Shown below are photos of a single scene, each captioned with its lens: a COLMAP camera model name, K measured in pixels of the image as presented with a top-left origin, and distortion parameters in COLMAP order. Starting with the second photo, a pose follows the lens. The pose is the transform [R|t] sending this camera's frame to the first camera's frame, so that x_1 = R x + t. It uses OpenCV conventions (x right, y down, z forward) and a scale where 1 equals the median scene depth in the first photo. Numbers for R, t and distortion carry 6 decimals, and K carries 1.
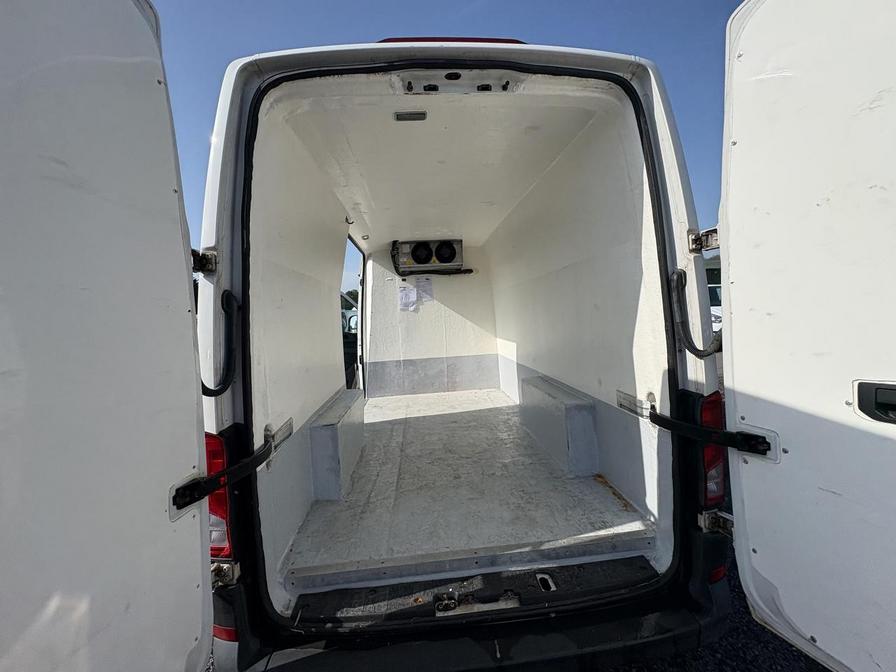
lens RADIAL K [[356.8, 0, 448.6], [0, 356.8, 338.7], [0, 0, 1]] dist [-0.000932, 0.001840]
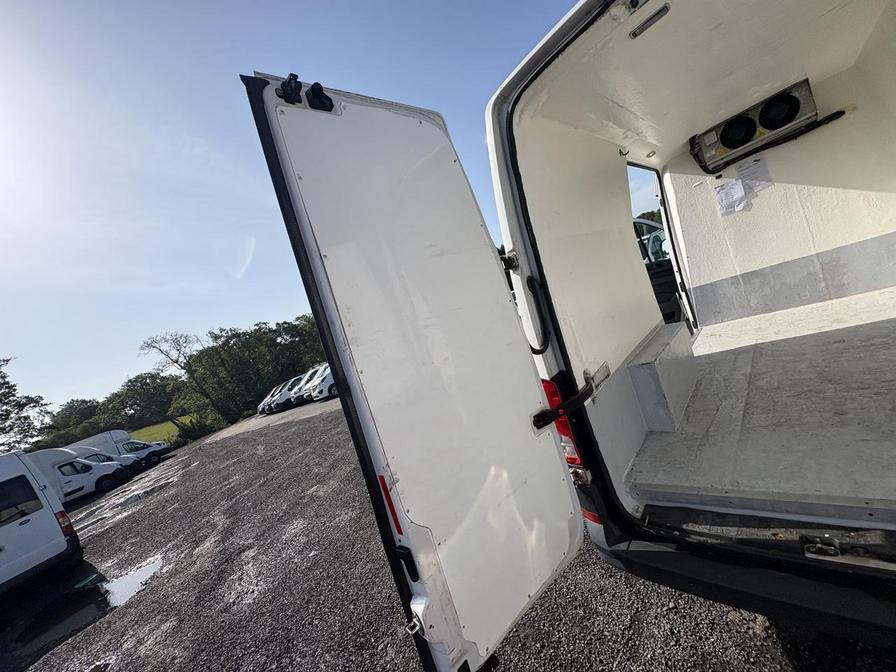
lens RADIAL K [[356.8, 0, 447.9], [0, 356.8, 338.8], [0, 0, 1]] dist [-0.000932, 0.001840]
pose [[0.632637, -0.141362, -0.761437, 0.151094], [0.268386, 0.962291, 0.044336, -0.045173], [0.726456, -0.232408, 0.646721, -0.124682]]
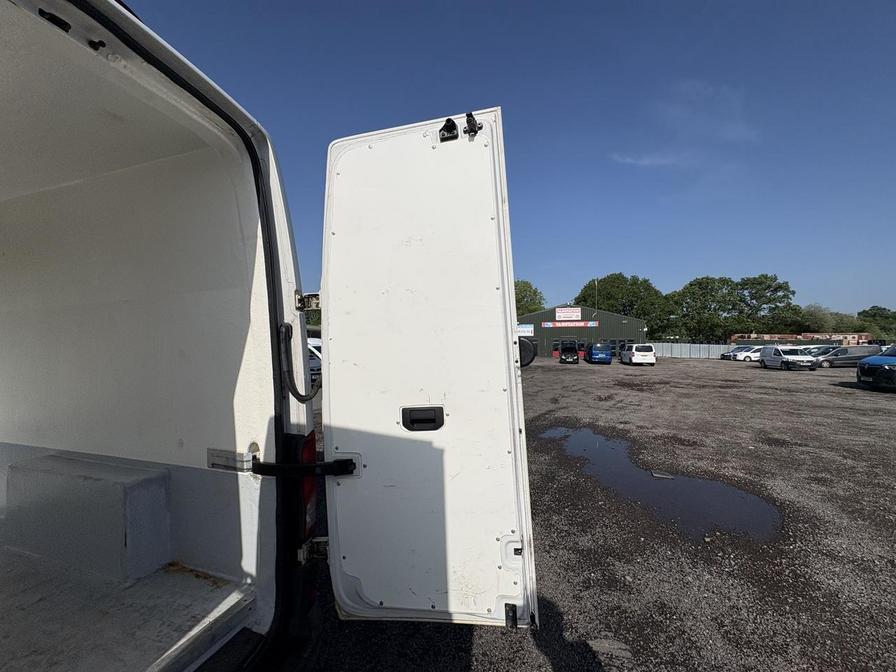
lens RADIAL K [[356.8, 0, 452.8], [0, 356.8, 337.1], [0, 0, 1]] dist [-0.000932, 0.001840]
pose [[0.397698, 0.087012, 0.913381, -0.152366], [0.046644, 0.992289, -0.114838, 0.000457], [-0.916330, 0.088274, 0.390573, 0.094935]]
